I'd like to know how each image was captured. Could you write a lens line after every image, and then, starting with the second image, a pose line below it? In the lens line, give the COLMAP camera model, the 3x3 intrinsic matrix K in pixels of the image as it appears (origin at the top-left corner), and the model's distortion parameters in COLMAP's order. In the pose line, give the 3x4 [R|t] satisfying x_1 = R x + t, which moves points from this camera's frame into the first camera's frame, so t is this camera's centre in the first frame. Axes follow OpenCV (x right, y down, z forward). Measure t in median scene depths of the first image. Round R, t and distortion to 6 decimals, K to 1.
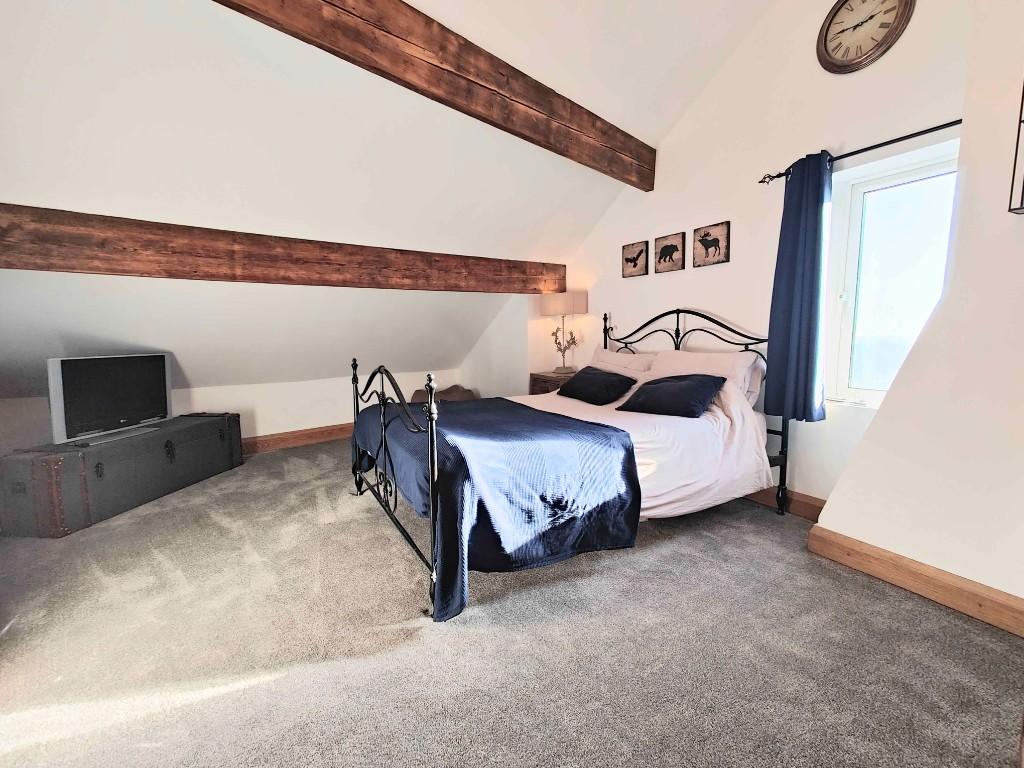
lens RADIAL K [[449.2, 0, 511.2], [0, 449.2, 380.2], [0, 0, 1]] dist [0.003305, 0.000727]
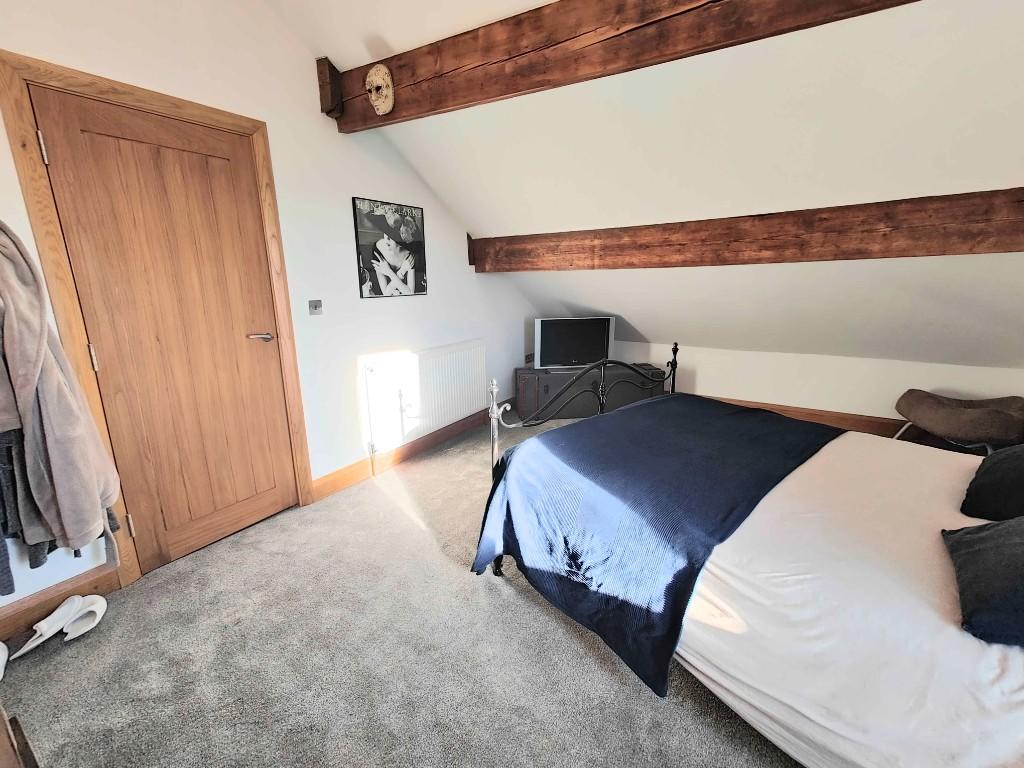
lens RADIAL K [[449.2, 0, 511.2], [0, 449.2, 380.2], [0, 0, 1]] dist [0.003305, 0.000727]
pose [[0.245878, 0.226396, -0.942491, 0.782815], [-0.086828, 0.973576, 0.211211, -0.223170], [0.965404, 0.029903, 0.259038, 0.620312]]
